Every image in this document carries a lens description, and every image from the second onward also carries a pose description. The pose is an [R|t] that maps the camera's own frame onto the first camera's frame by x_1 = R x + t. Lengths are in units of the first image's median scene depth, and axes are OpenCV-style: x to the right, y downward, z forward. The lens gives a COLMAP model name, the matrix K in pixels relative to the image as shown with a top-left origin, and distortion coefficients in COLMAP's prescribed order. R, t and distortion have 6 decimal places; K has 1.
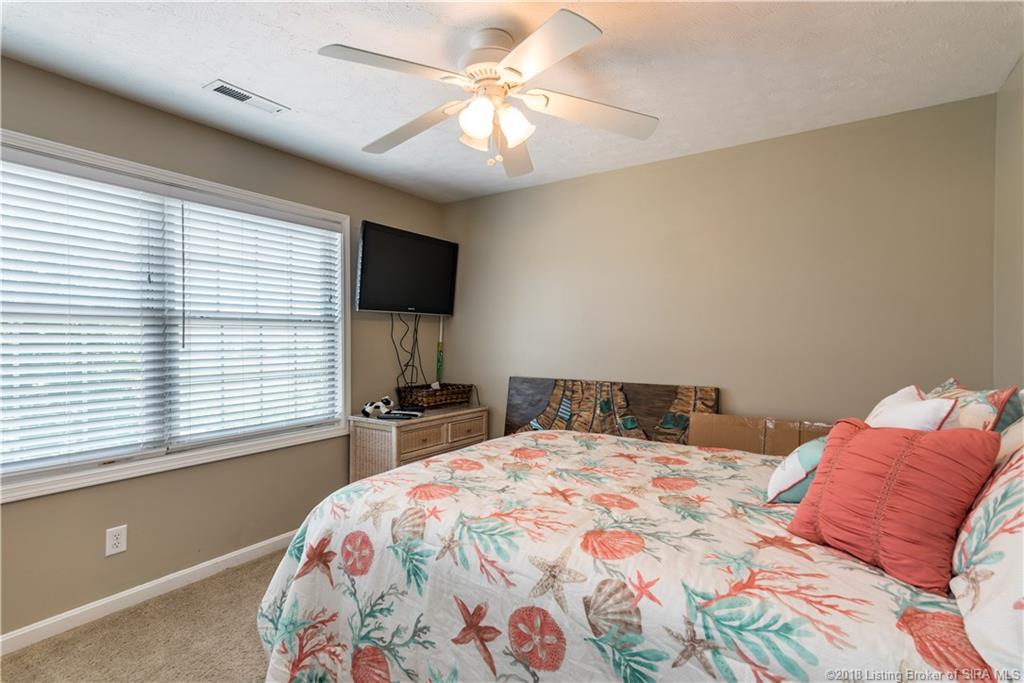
lens RADIAL K [[495.8, 0, 510.2], [0, 495.8, 335.0], [0, 0, 1]] dist [0.006131, 0.001271]
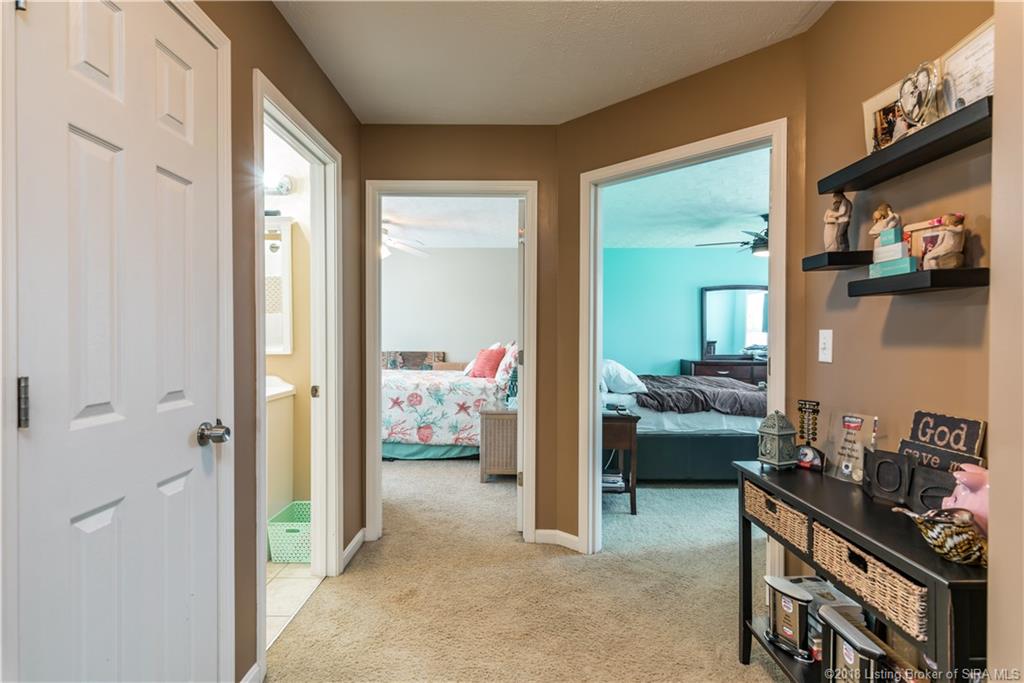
lens RADIAL K [[510.6, 0, 511.3], [0, 510.6, 338.6], [0, 0, 1]] dist [-0.000718, 0.000746]
pose [[0.837100, 0.001831, 0.547047, -0.954426], [-0.009035, 0.999904, 0.010479, 0.026891], [-0.546975, -0.013714, 0.837037, -1.786498]]
